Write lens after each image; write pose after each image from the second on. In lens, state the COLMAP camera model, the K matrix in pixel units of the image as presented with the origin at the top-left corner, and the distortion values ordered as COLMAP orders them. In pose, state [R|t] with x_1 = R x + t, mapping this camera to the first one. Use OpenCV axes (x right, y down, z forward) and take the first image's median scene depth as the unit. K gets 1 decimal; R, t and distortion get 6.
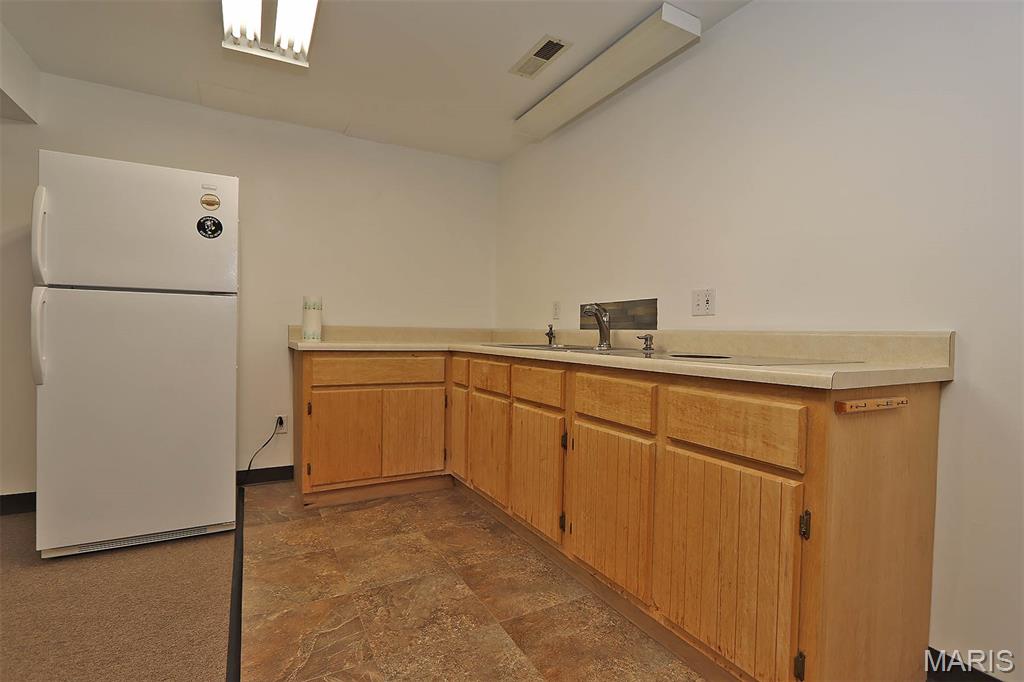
lens RADIAL K [[471.5, 0, 503.6], [0, 471.5, 339.4], [0, 0, 1]] dist [-0.015427, 0.001631]
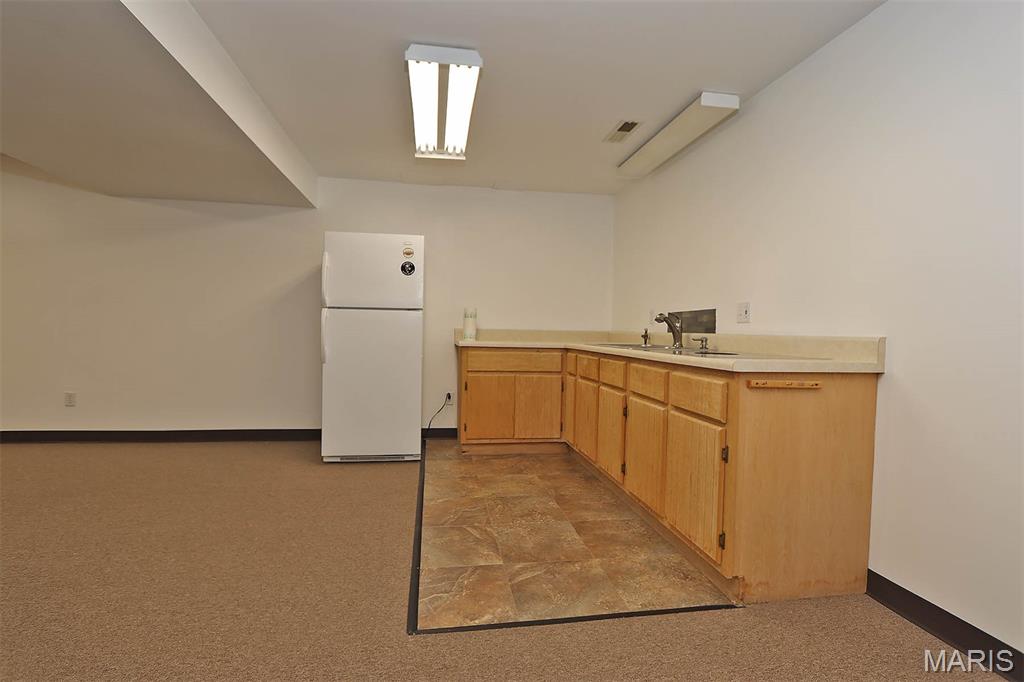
lens RADIAL K [[471.5, 0, 505.0], [0, 471.5, 339.8], [0, 0, 1]] dist [-0.015427, 0.001631]
pose [[0.941842, 0.008472, -0.335949, 0.232561], [-0.008119, 0.999964, 0.002457, -0.002131], [0.335958, 0.000413, 0.941877, -0.412571]]
